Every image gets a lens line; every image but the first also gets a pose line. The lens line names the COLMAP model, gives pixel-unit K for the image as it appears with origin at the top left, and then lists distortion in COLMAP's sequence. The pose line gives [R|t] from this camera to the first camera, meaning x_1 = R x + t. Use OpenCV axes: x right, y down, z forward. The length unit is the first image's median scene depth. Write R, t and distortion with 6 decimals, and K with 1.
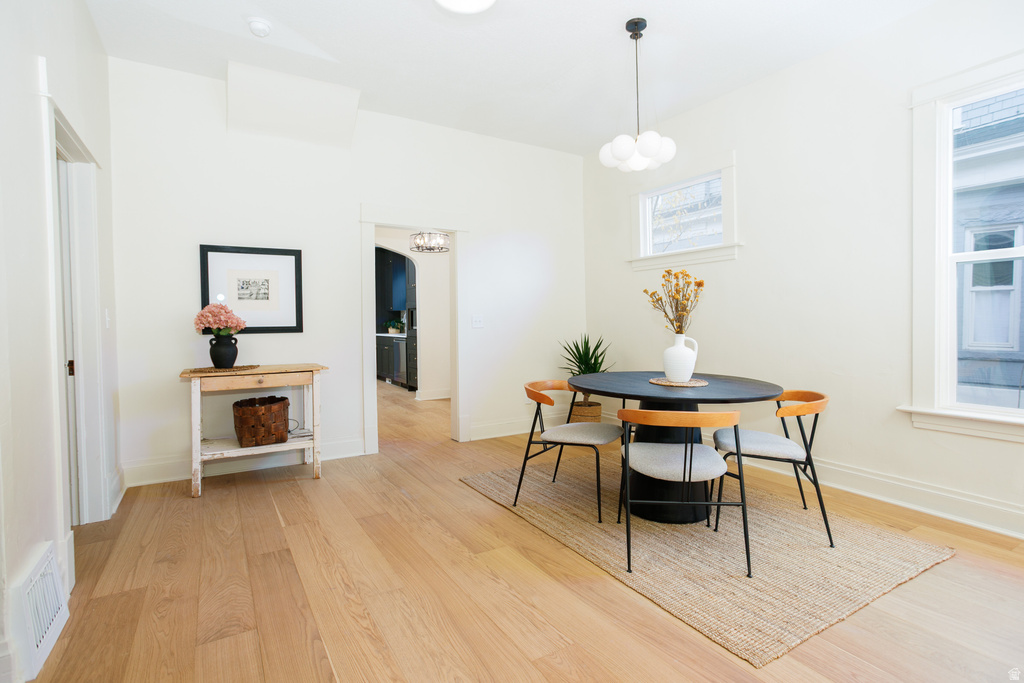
lens RADIAL K [[499.0, 0, 514.2], [0, 499.0, 325.3], [0, 0, 1]] dist [-0.040915, 0.000810]
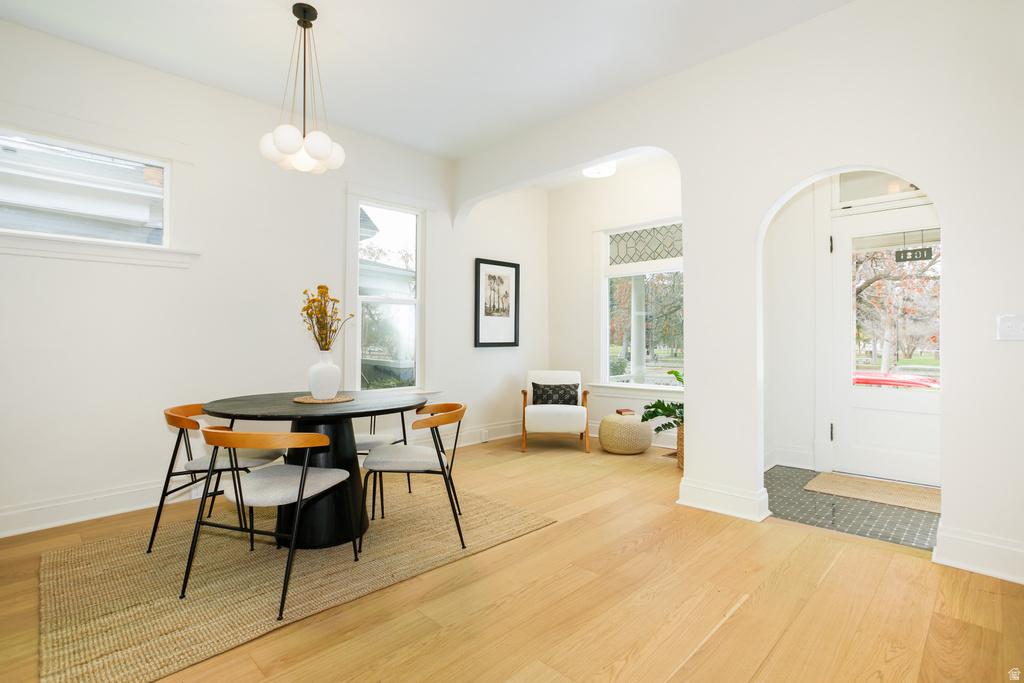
lens RADIAL K [[499.0, 0, 514.2], [0, 499.0, 325.3], [0, 0, 1]] dist [-0.040915, 0.000810]
pose [[-0.248348, 0.031625, 0.968155, -0.804961], [0.009874, 0.999498, -0.030116, 0.002749], [-0.968621, 0.002080, -0.248535, 0.985712]]
